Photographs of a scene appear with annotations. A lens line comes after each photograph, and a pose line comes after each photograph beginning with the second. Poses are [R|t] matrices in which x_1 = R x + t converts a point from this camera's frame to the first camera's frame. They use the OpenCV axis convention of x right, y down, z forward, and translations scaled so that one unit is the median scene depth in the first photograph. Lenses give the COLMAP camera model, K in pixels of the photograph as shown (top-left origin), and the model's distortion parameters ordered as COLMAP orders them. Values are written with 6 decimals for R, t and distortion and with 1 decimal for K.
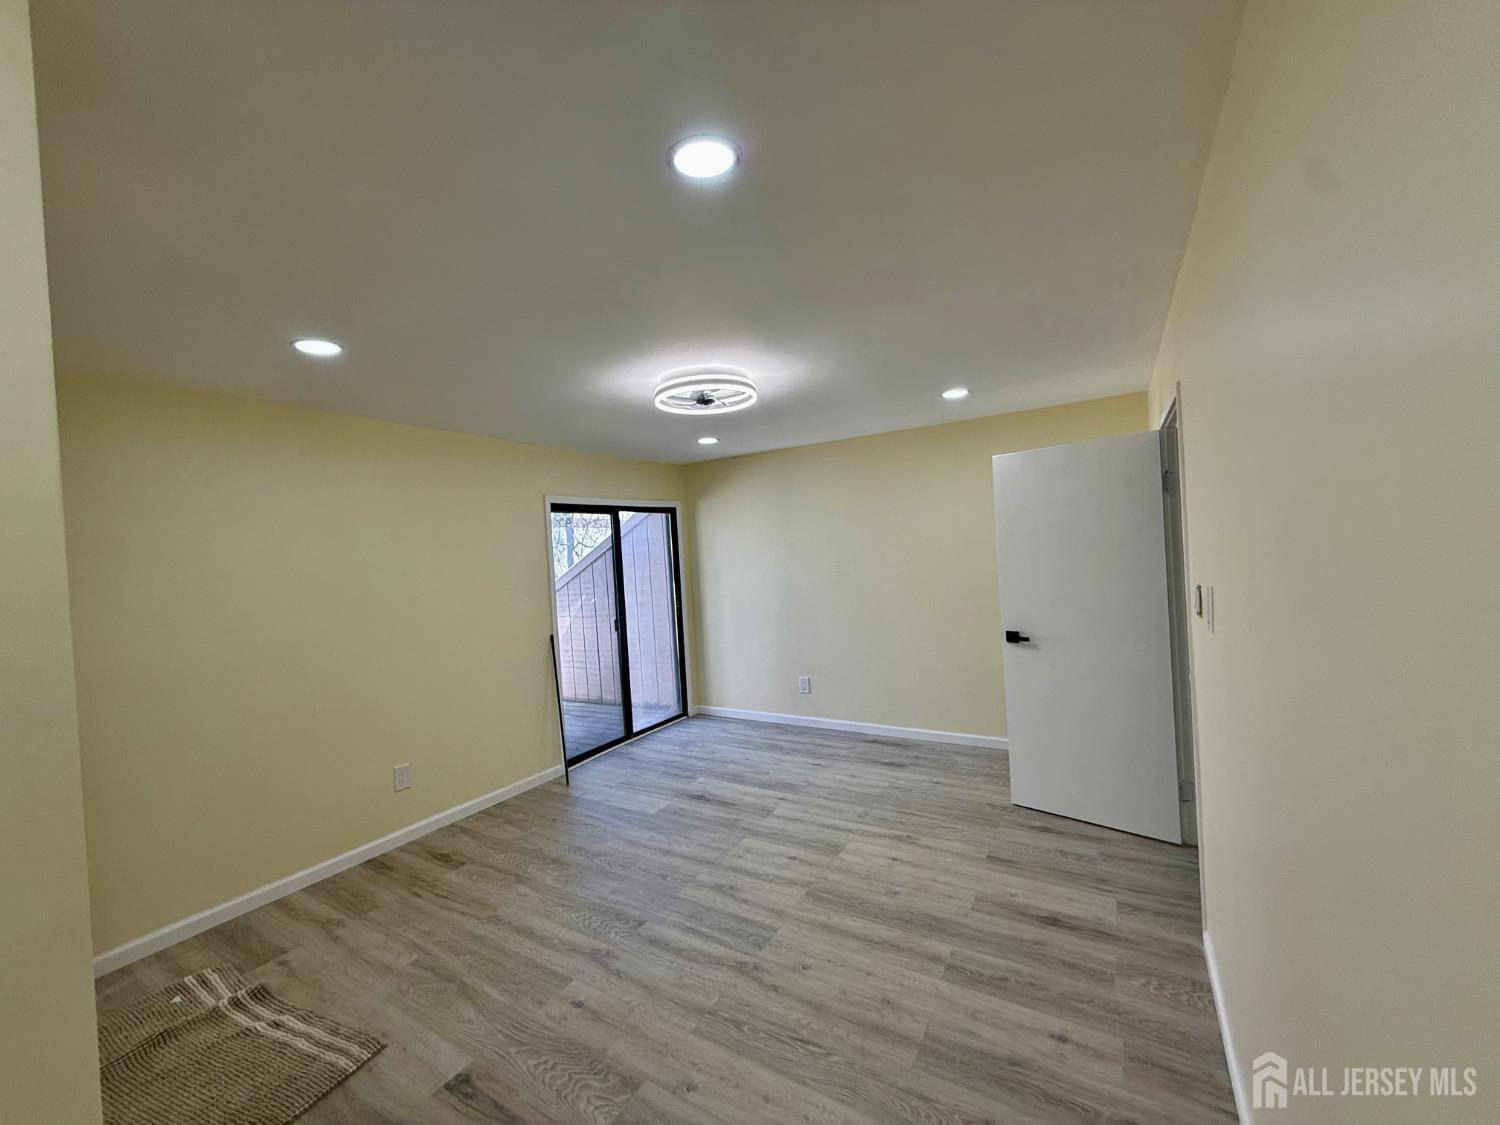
lens RADIAL K [[596.4, 0, 749.5], [0, 596.4, 564.3], [0, 0, 1]] dist [-0.002891, 0.000189]
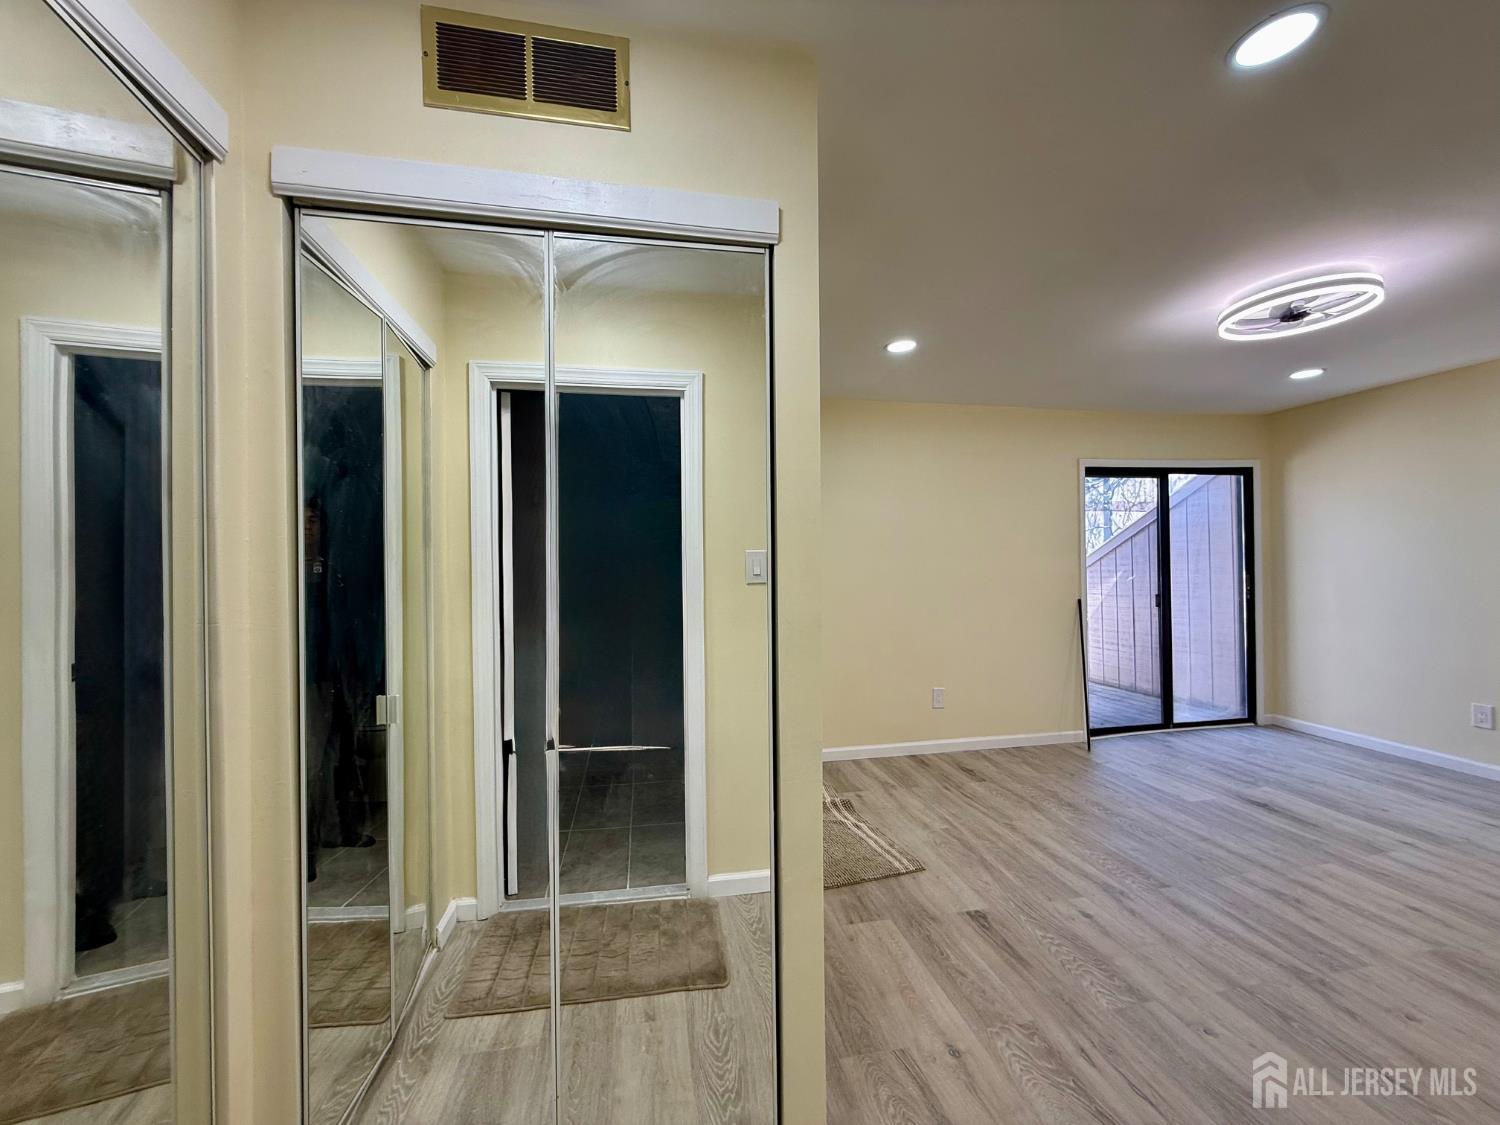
lens RADIAL K [[596.4, 0, 745.1], [0, 596.4, 563.5], [0, 0, 1]] dist [-0.002891, 0.000189]
pose [[0.668263, 0.047141, -0.742430, 0.045250], [-0.037251, 0.998859, 0.029893, 0.072700], [0.742992, 0.007680, 0.669257, -0.119329]]
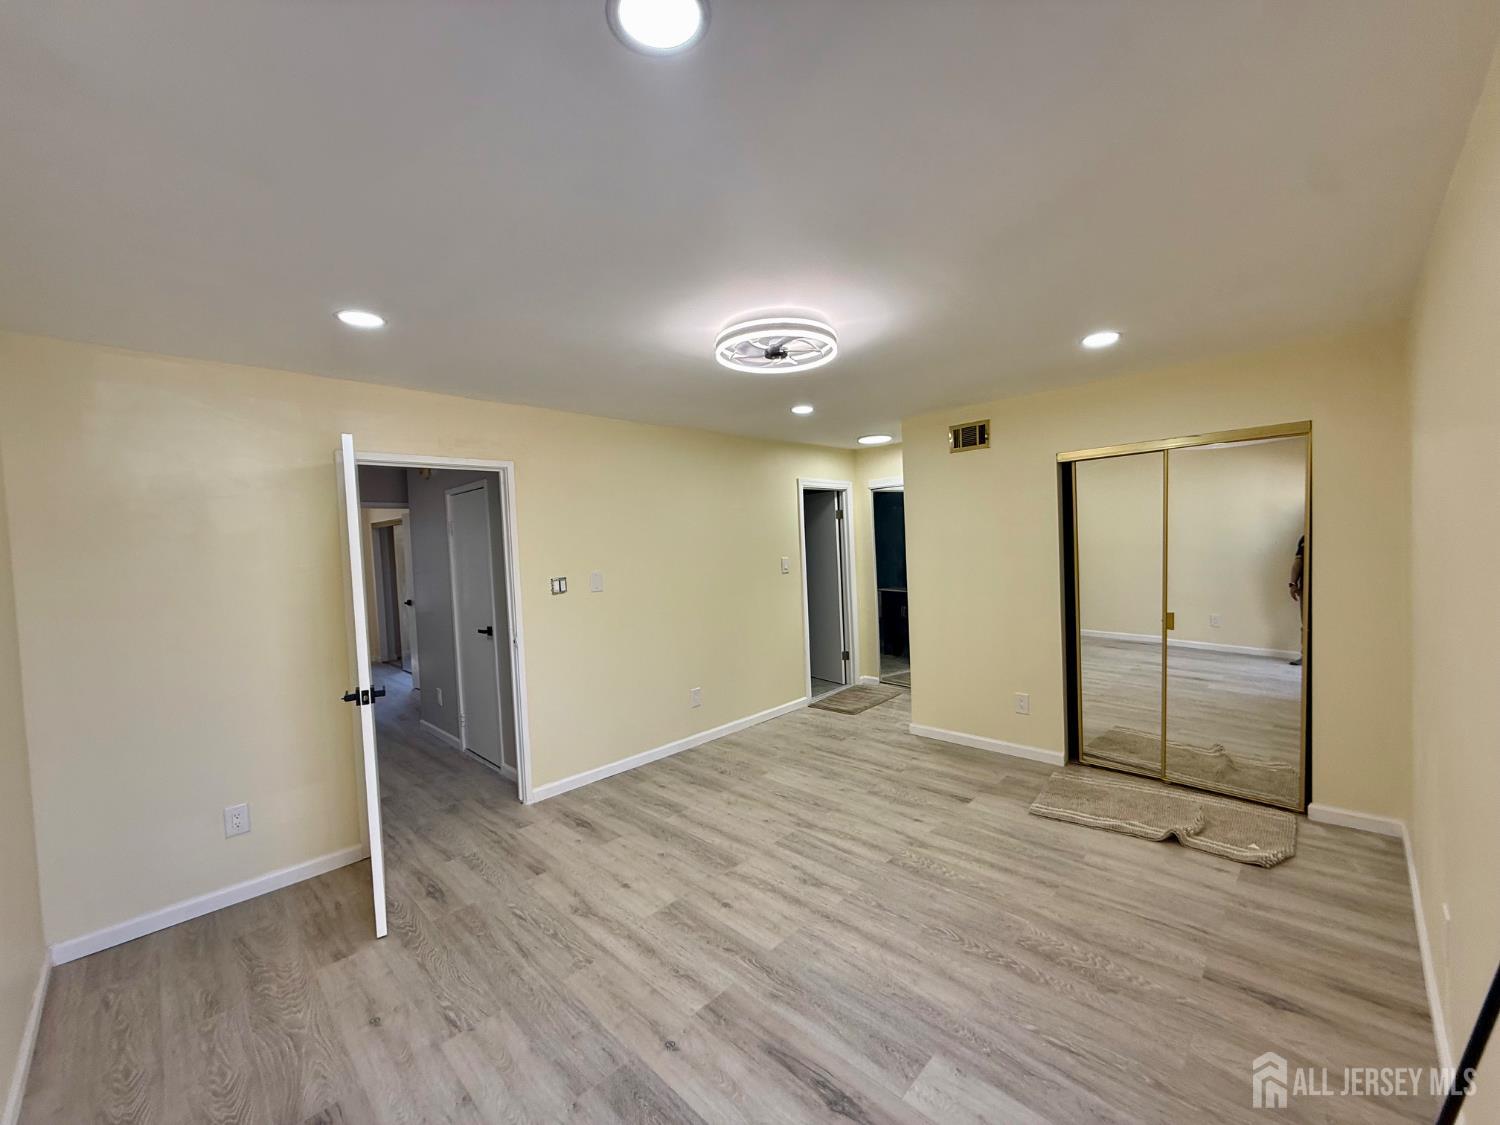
lens RADIAL K [[596.4, 0, 751.6], [0, 596.4, 563.1], [0, 0, 1]] dist [-0.002891, 0.000189]
pose [[-0.969631, 0.089536, 0.227593, -0.198487], [0.101987, 0.993833, 0.043523, -0.021626], [-0.222292, 0.065413, -0.972783, 1.795247]]
